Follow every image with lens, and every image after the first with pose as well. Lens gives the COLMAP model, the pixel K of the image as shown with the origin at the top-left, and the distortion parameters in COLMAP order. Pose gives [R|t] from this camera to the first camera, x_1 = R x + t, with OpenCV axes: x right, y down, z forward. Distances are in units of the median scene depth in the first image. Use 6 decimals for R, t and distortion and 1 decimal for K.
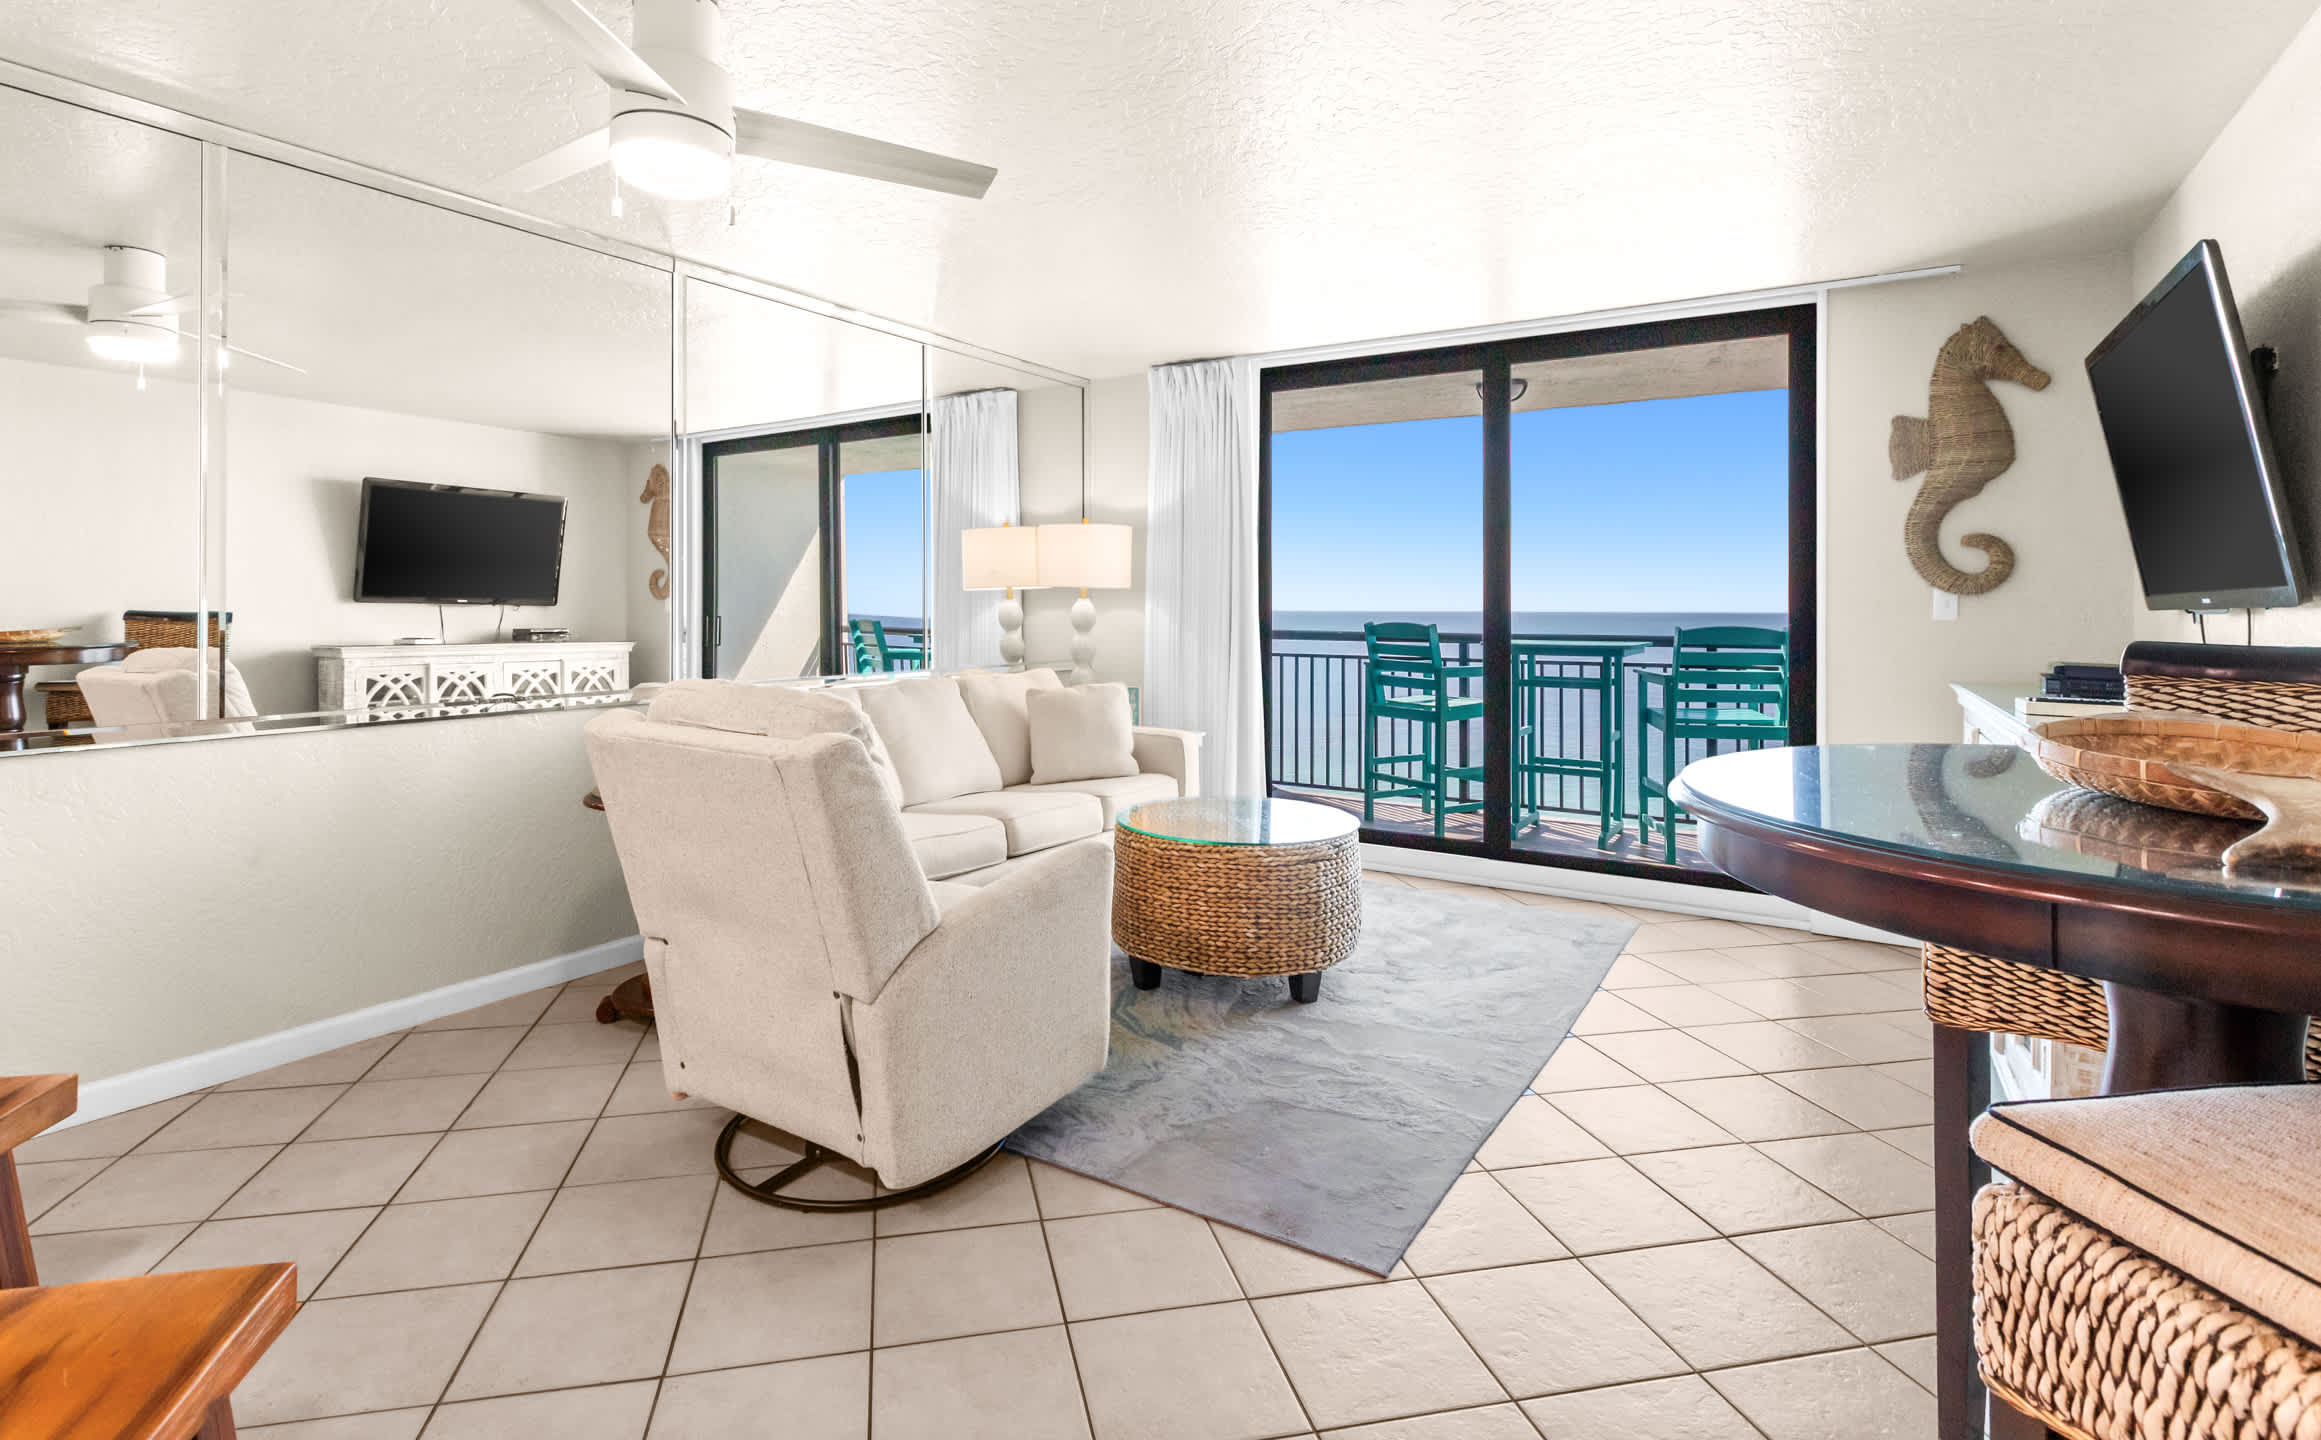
lens RADIAL K [[1152.6, 0, 1117.5], [0, 1152.6, 593.9], [0, 0, 1]] dist [0.002641, 0.000746]
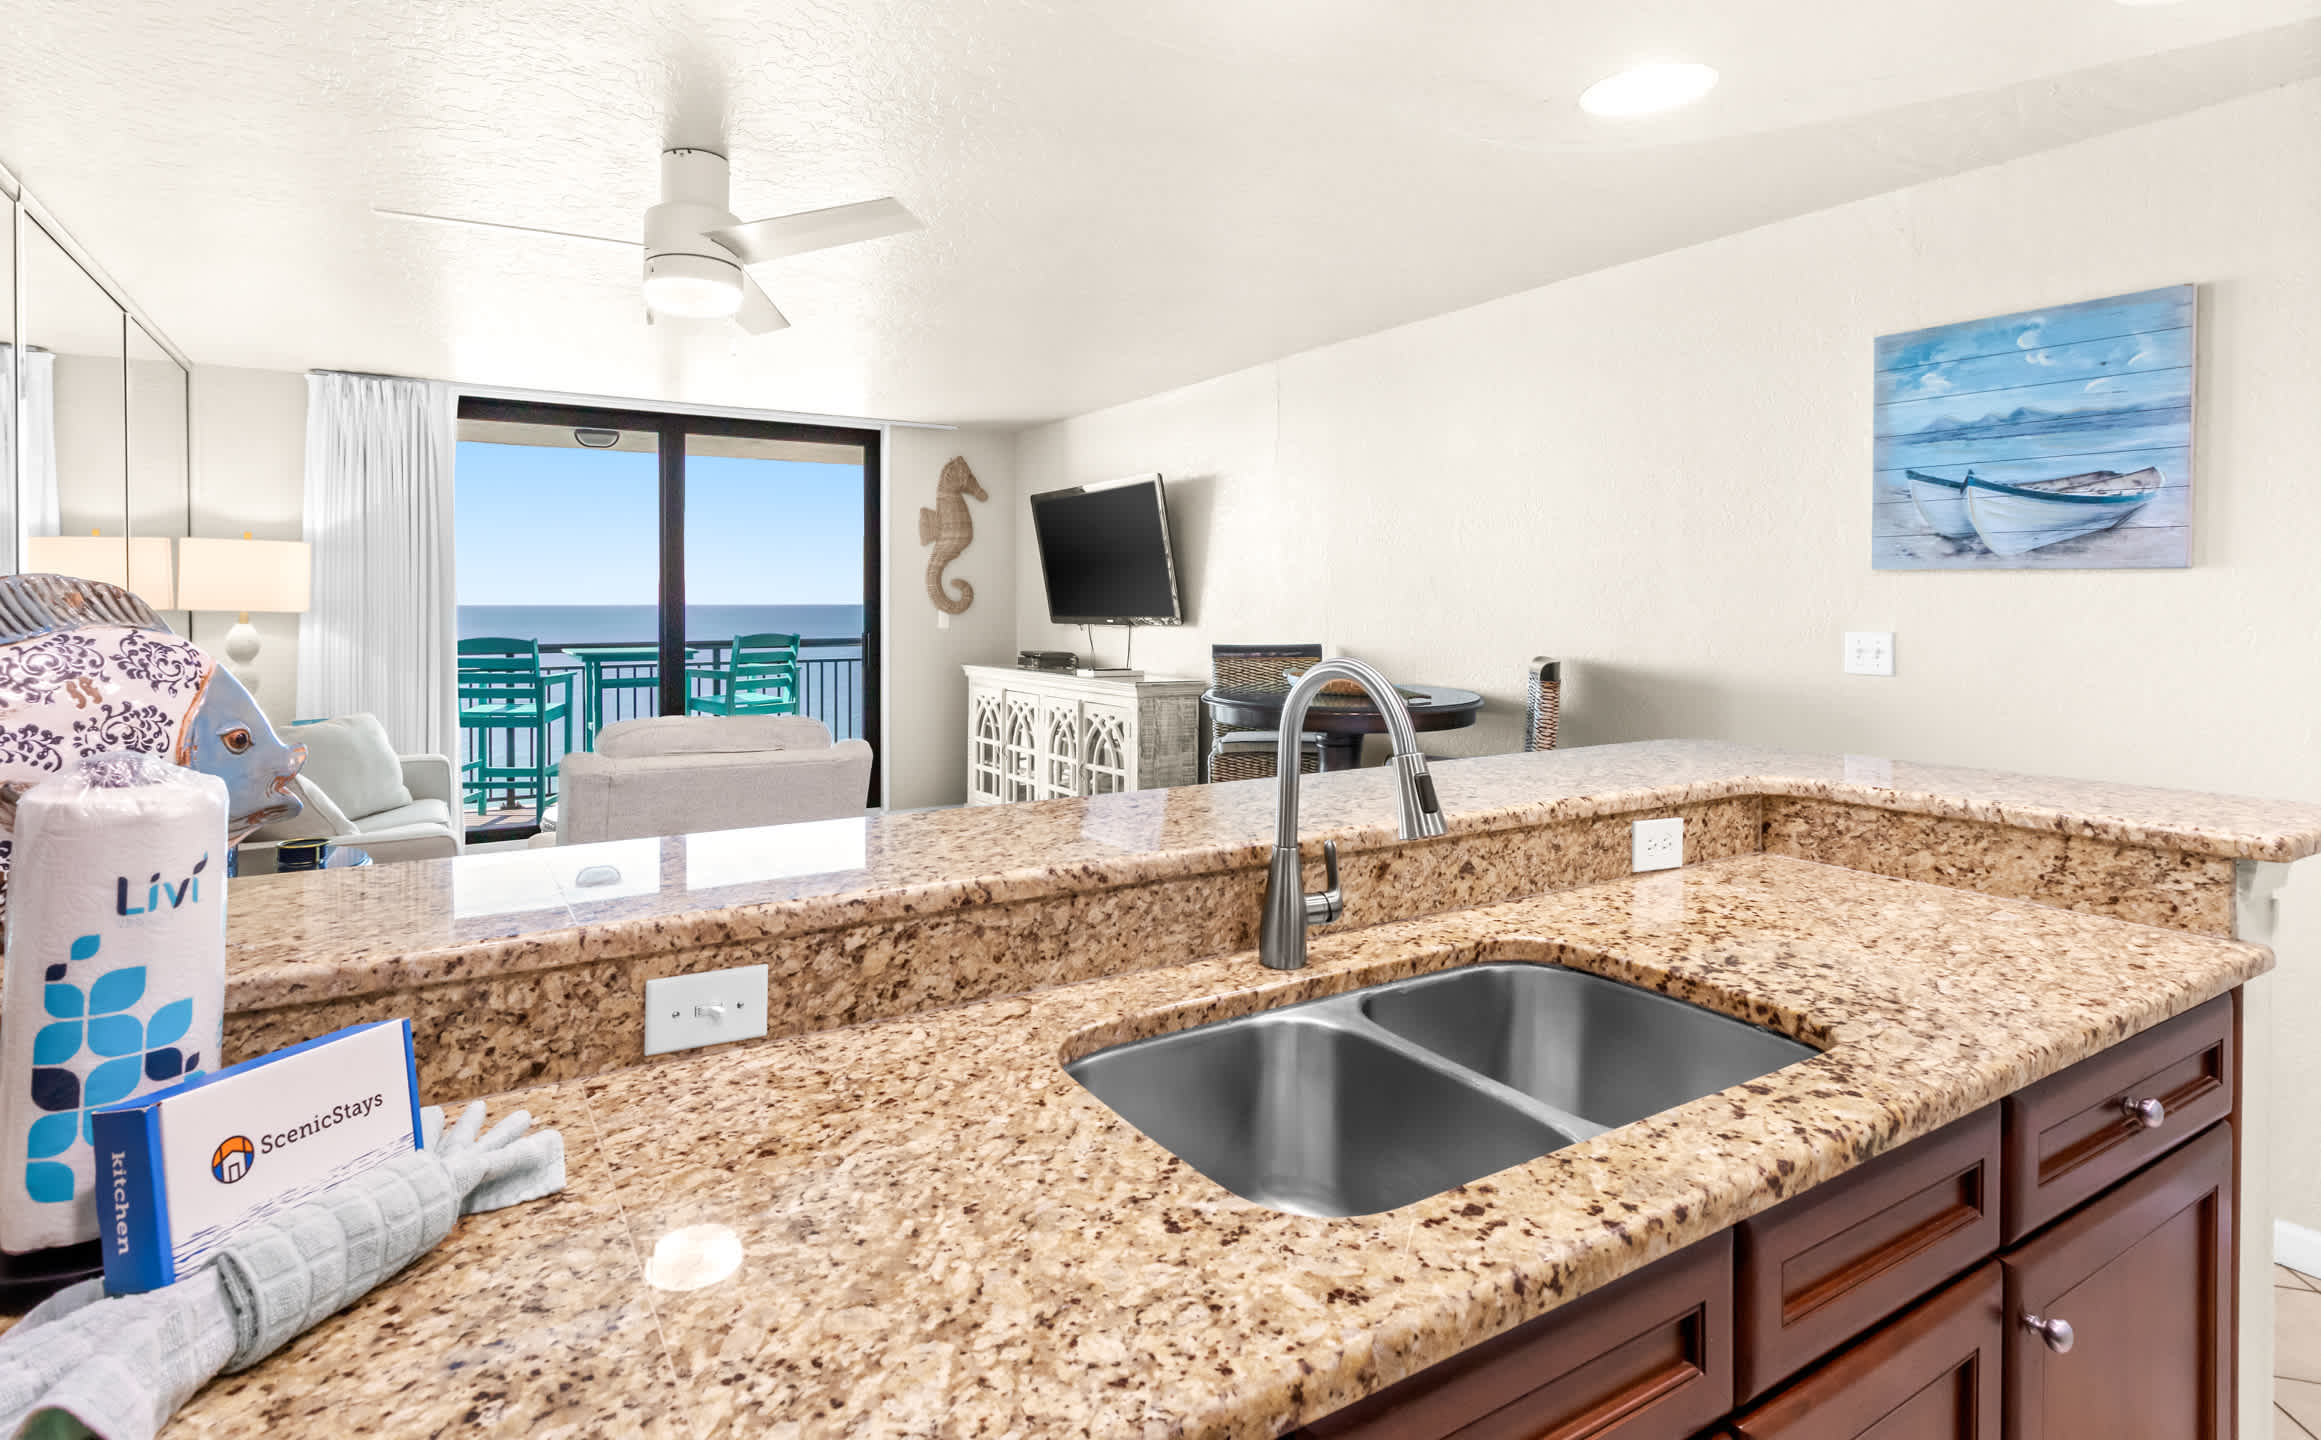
lens RADIAL K [[1119.2, 0, 1118.9], [0, 1119.2, 603.1], [0, 0, 1]] dist [0.003325, -0.004123]
pose [[0.429620, -0.004468, 0.902999, -0.565617], [-0.008479, 0.999924, 0.008981, -0.027162], [-0.902970, -0.011515, 0.429549, 0.035658]]
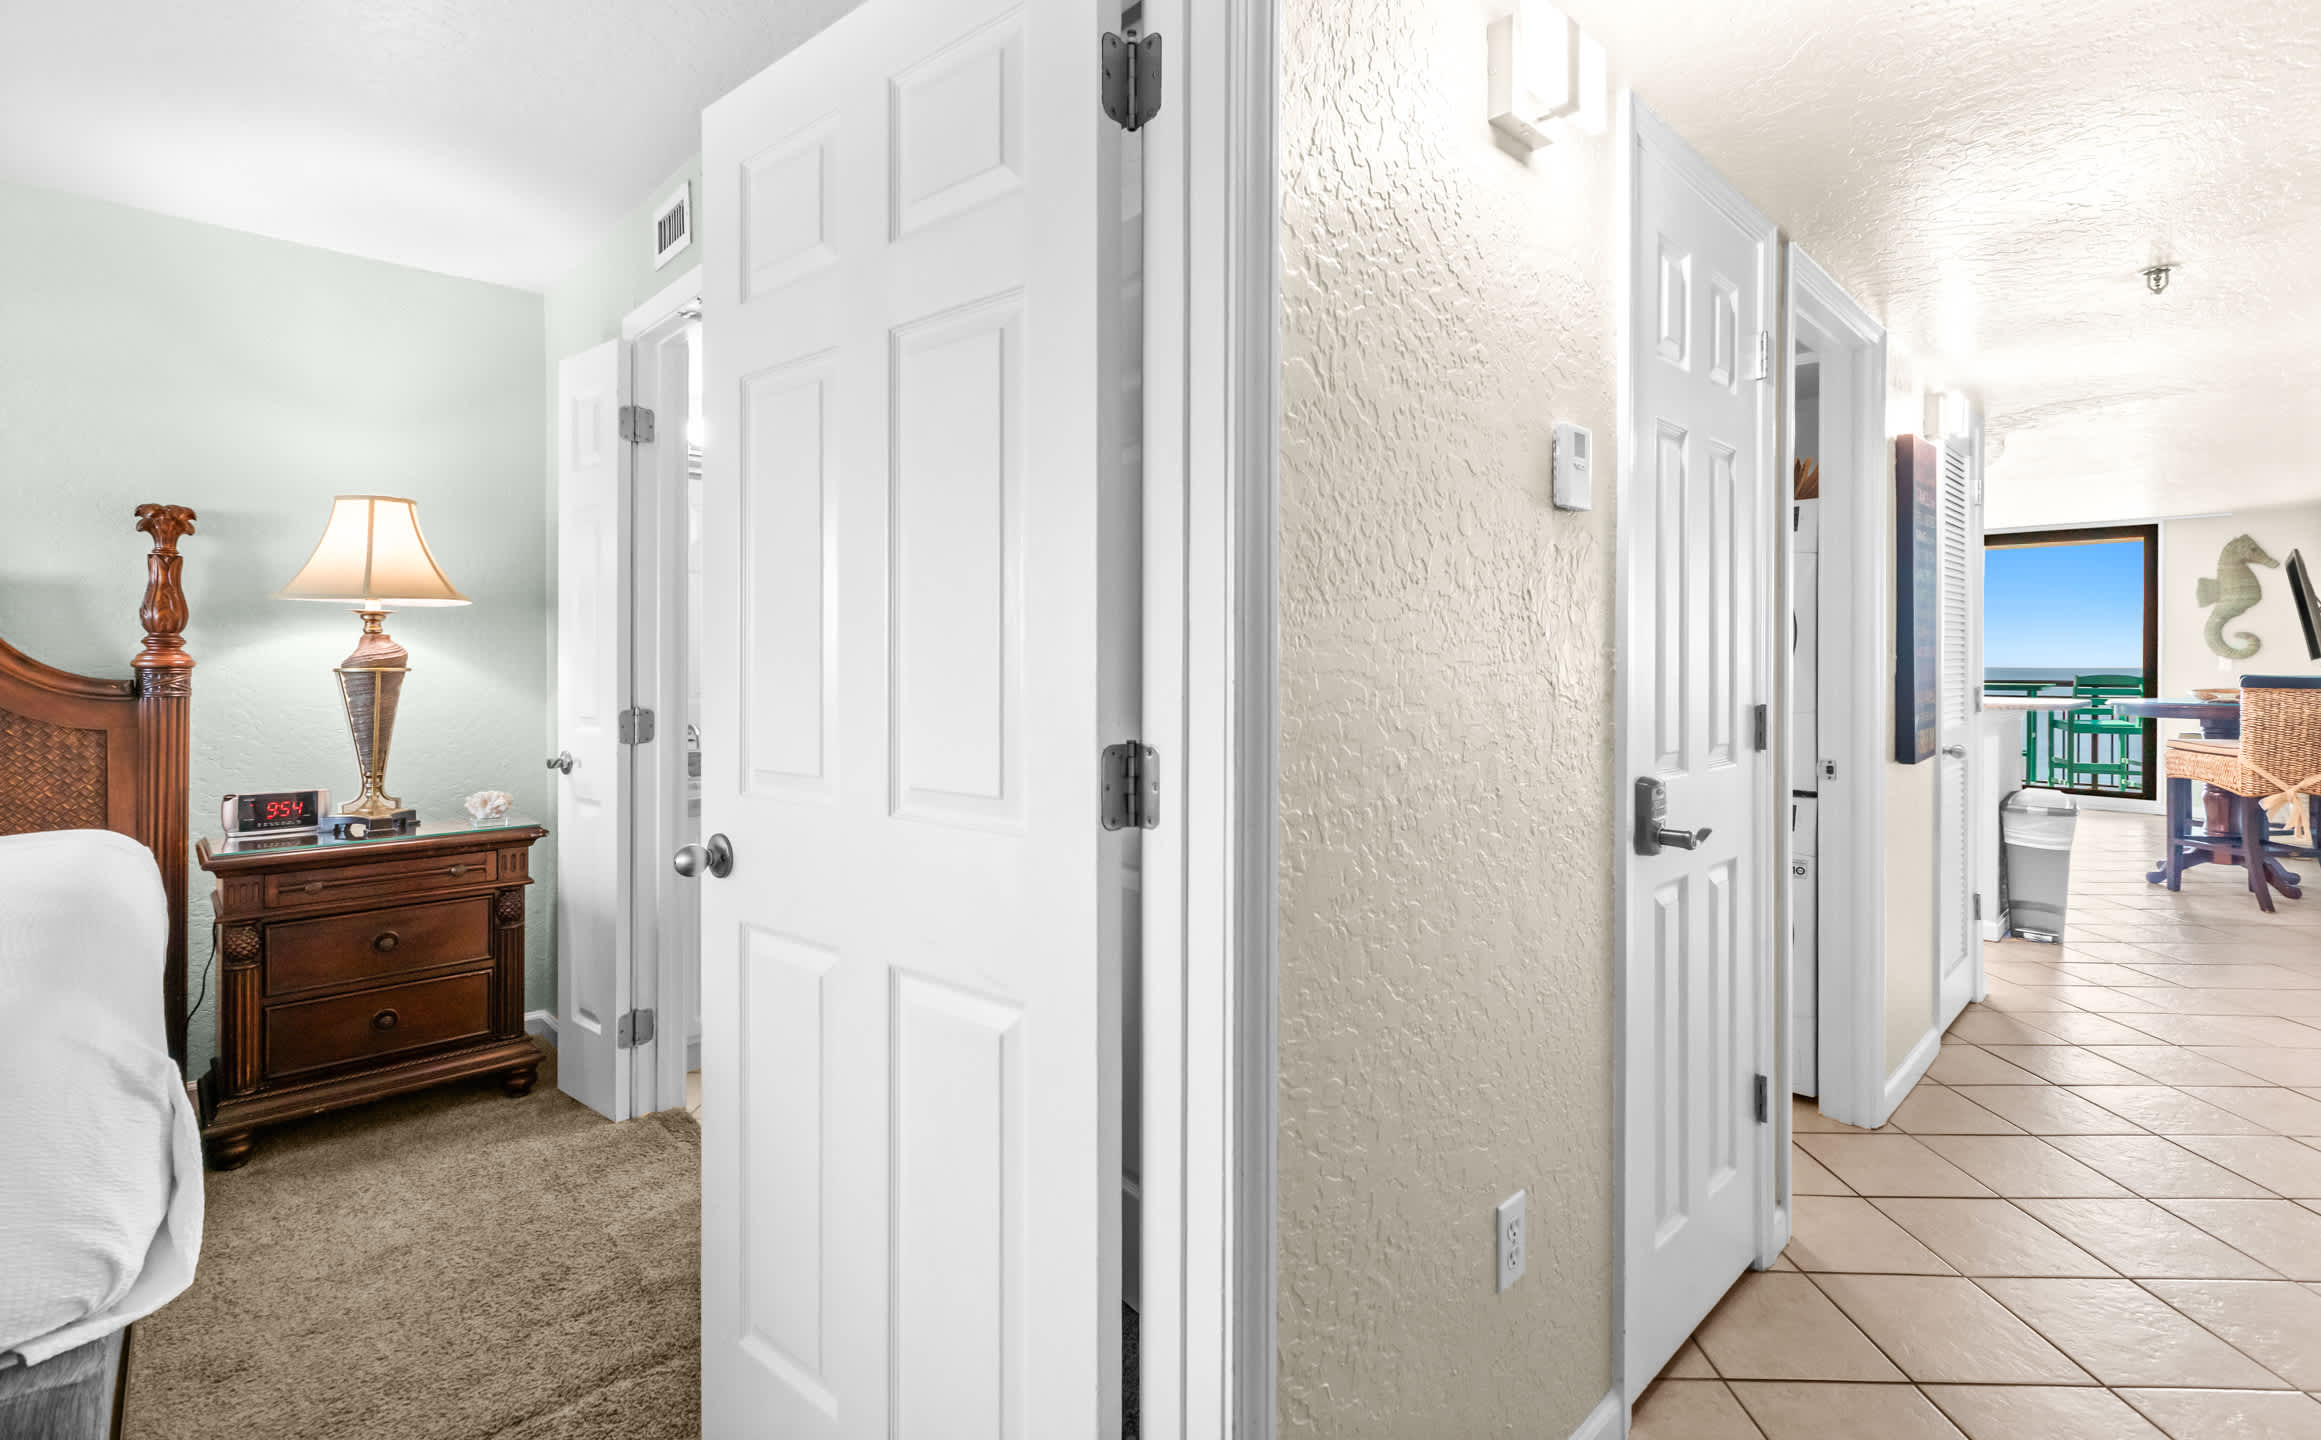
lens RADIAL K [[1119.2, 0, 1105.4], [0, 1119.2, 663.2], [0, 0, 1]] dist [0.003325, -0.004123]
pose [[0.974035, -0.002049, -0.226389, -0.735016], [0.004475, 0.999938, 0.010204, -0.019377], [0.226354, -0.010953, 0.973983, -1.301352]]
